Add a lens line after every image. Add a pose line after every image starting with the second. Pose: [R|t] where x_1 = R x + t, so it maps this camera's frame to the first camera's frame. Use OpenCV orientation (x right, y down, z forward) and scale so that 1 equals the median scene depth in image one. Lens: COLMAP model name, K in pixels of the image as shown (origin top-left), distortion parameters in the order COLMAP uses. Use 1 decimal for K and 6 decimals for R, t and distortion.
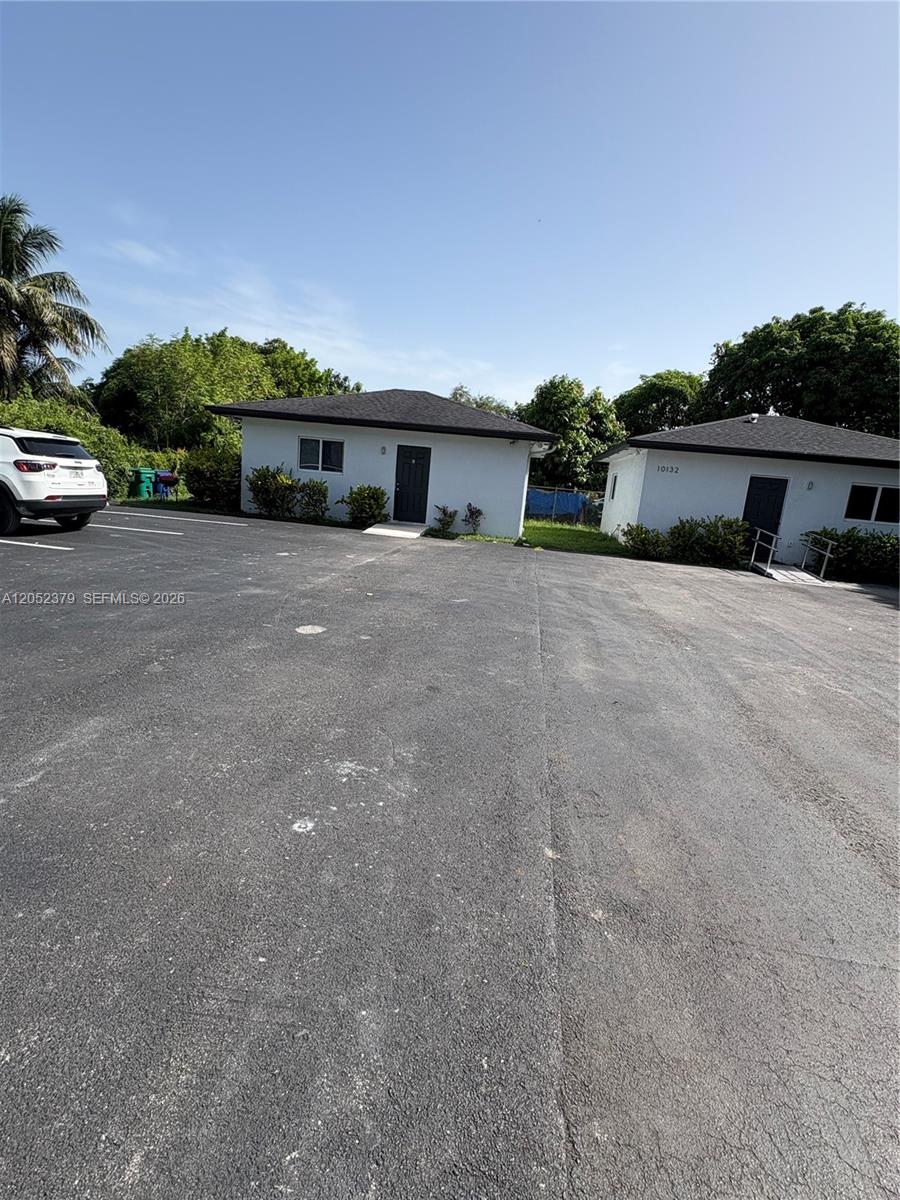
lens RADIAL K [[551.9, 0, 450.0], [0, 551.9, 600.0], [0, 0, 1]] dist [0.025063, 0.000070]
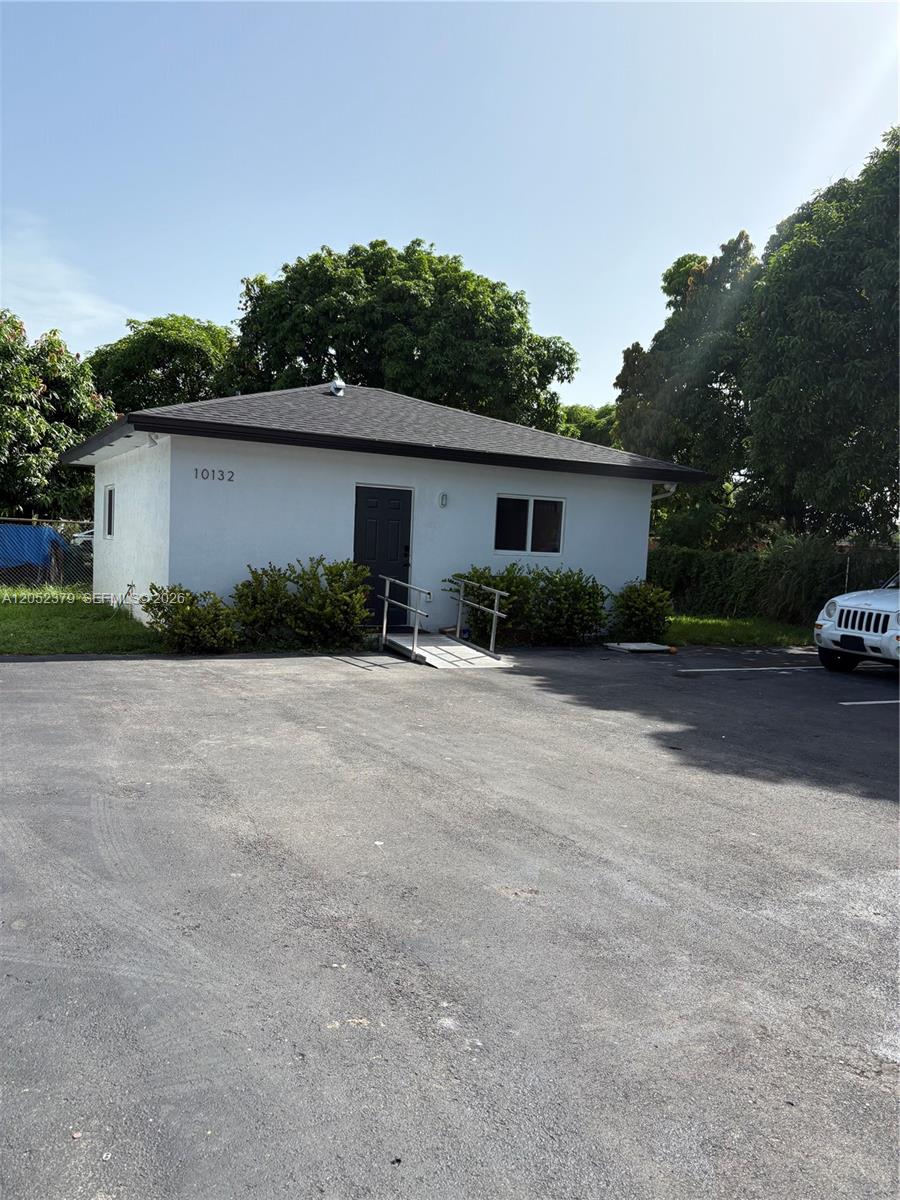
lens RADIAL K [[932.9, 0, 450.0], [0, 932.9, 600.0], [0, 0, 1]] dist [0.003169, -0.005409]
pose [[0.804954, -0.093028, 0.585999, 0.029052], [0.153206, 0.986728, -0.053807, -0.023419], [-0.573216, 0.133091, 0.808524, 0.108562]]
